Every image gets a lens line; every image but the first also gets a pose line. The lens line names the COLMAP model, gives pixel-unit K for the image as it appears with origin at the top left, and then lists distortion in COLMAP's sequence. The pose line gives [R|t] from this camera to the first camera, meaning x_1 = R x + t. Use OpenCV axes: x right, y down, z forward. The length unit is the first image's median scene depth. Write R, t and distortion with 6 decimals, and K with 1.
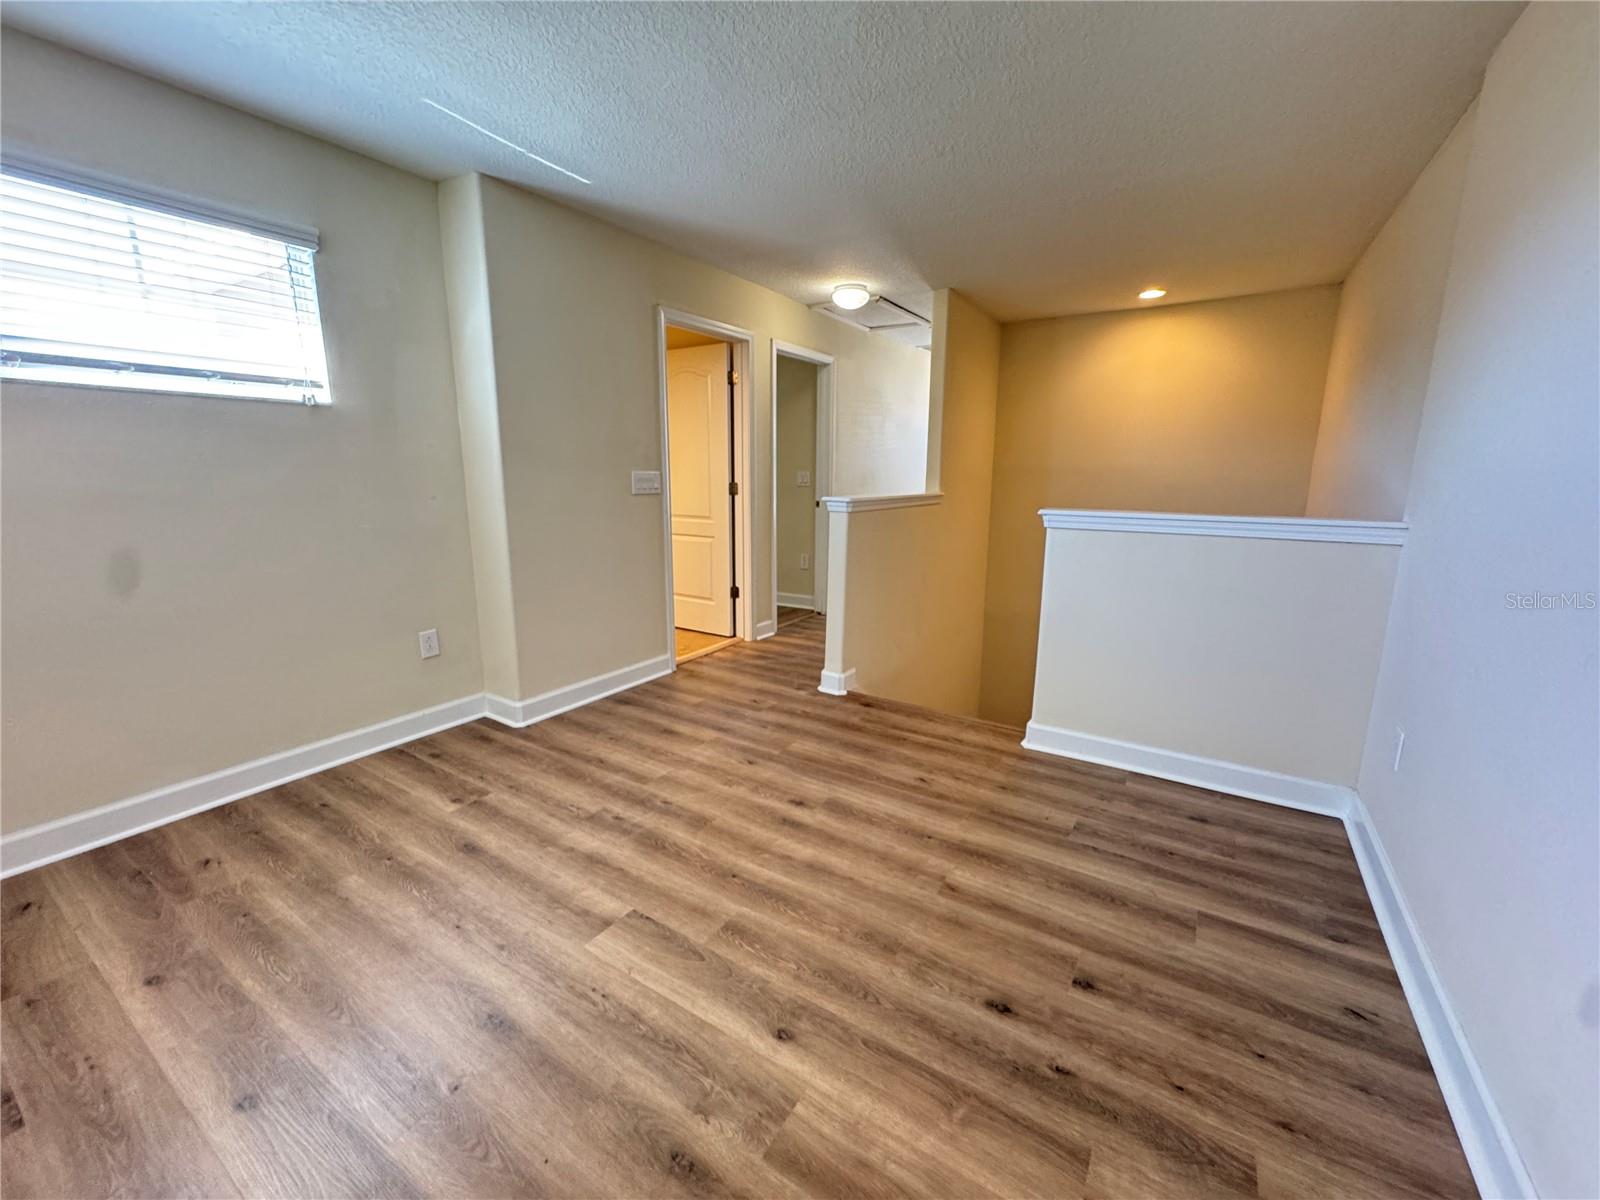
lens RADIAL K [[641.7, 0, 805.9], [0, 641.7, 596.2], [0, 0, 1]] dist [-0.000699, 0.000318]
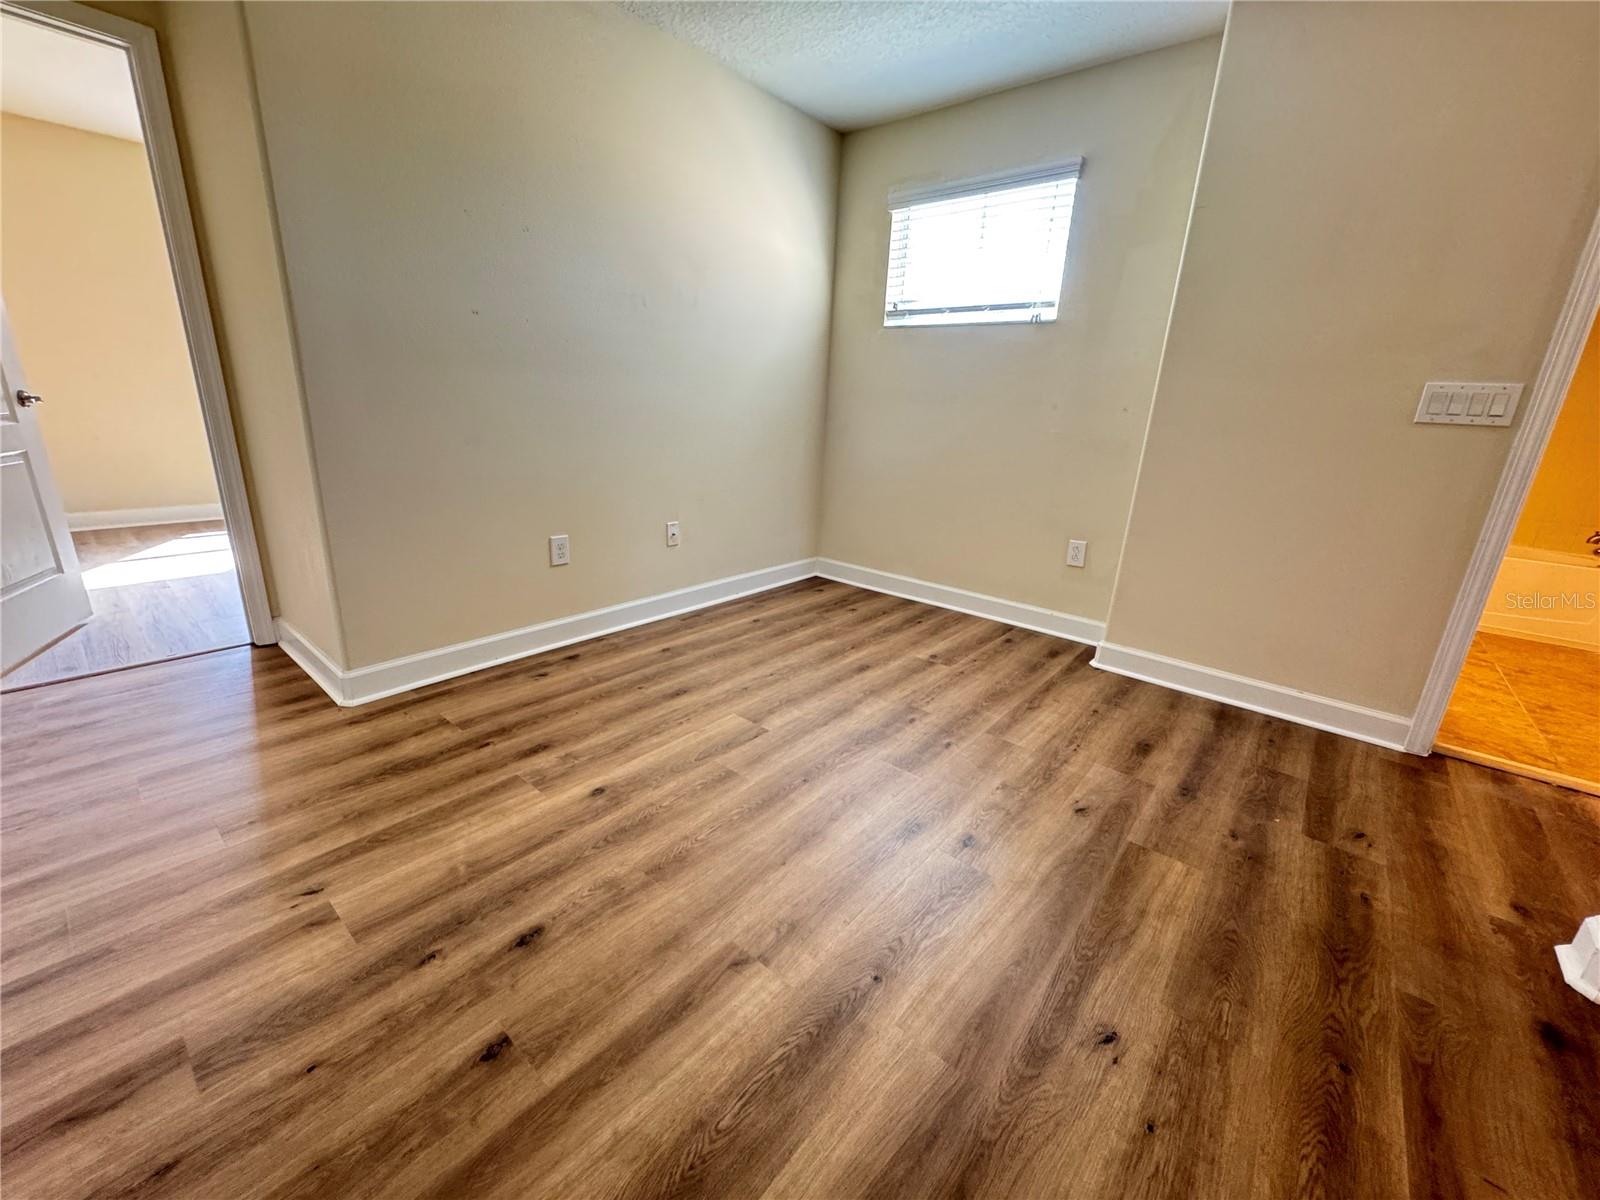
lens RADIAL K [[641.7, 0, 803.6], [0, 641.7, 606.7], [0, 0, 1]] dist [-0.000699, 0.000318]
pose [[-0.138801, 0.288578, -0.947342, 0.687292], [-0.235297, 0.919598, 0.314601, -0.099561], [0.961961, 0.266574, -0.059740, 0.937095]]
